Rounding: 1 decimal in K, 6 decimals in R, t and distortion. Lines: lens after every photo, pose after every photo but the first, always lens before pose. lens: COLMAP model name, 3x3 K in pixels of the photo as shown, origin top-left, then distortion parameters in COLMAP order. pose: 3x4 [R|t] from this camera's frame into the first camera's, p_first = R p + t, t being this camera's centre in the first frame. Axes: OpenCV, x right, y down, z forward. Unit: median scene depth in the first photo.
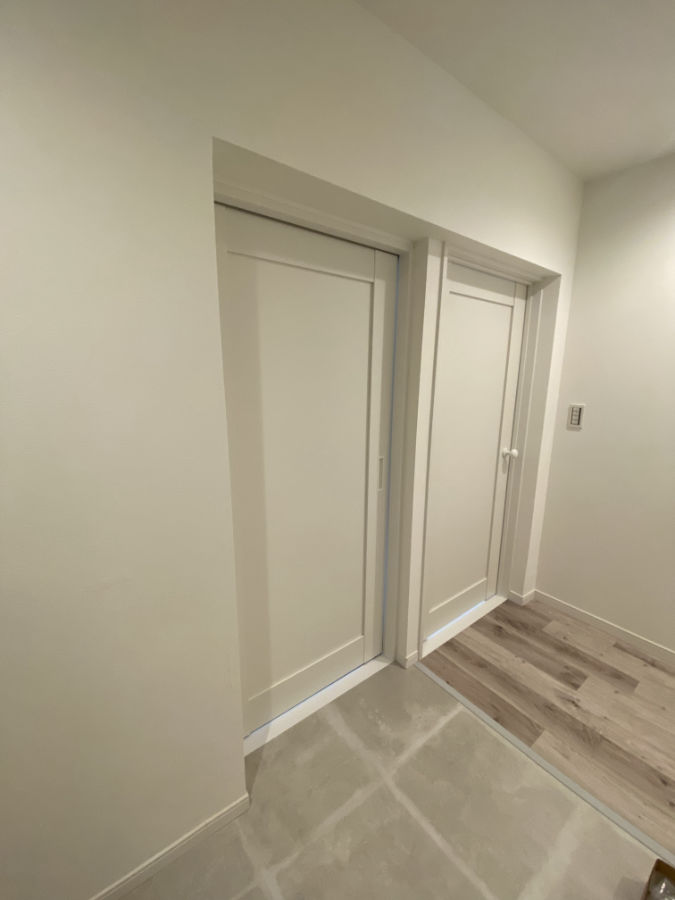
lens RADIAL K [[365.6, 0, 336.4], [0, 365.6, 449.8], [0, 0, 1]] dist [0.013559, -0.016537]
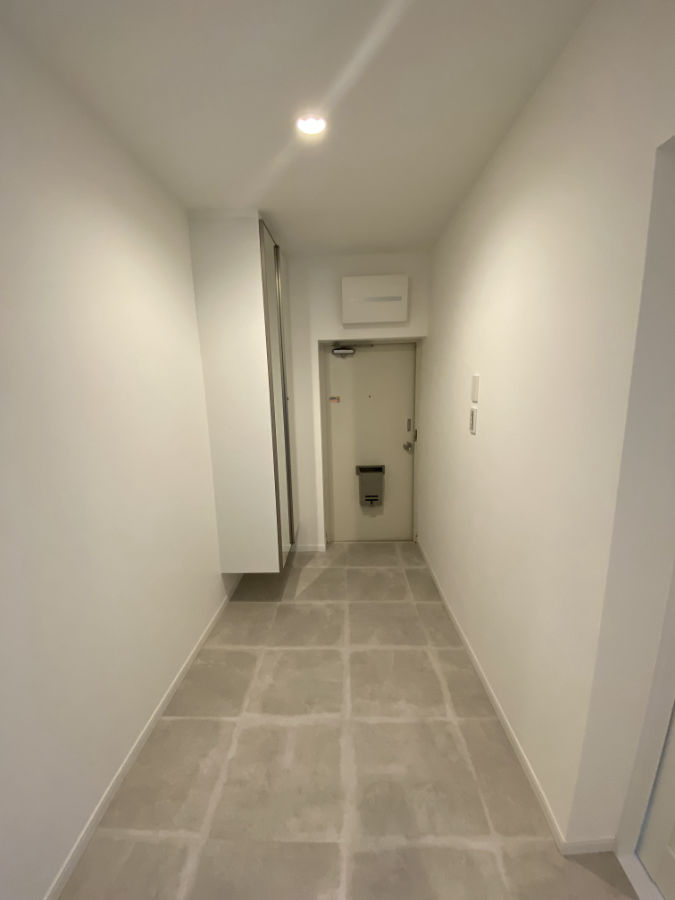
lens RADIAL K [[365.6, 0, 336.1], [0, 365.6, 449.4], [0, 0, 1]] dist [0.013559, -0.016537]
pose [[-0.621185, 0.169034, -0.765217, 0.499034], [-0.127800, 0.941538, 0.311727, -0.166395], [0.773173, 0.291435, -0.563267, 0.582336]]
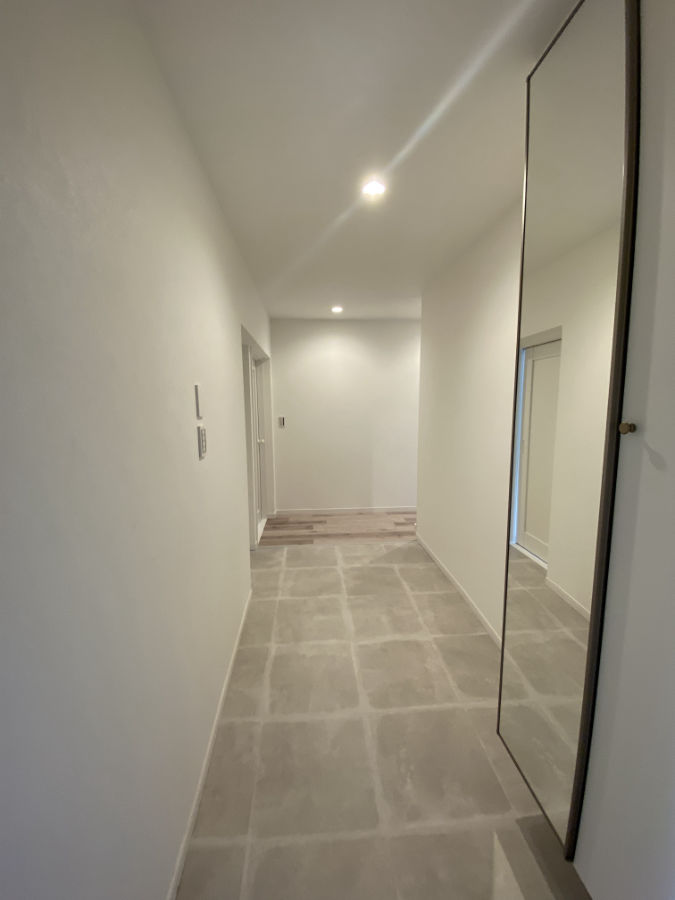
lens RADIAL K [[365.6, 0, 336.2], [0, 365.6, 452.2], [0, 0, 1]] dist [0.013559, -0.016537]
pose [[0.536141, -0.108197, 0.837165, -1.316137], [0.166526, 0.985819, 0.020763, 0.126401], [-0.827540, 0.128278, 0.546555, -0.564872]]
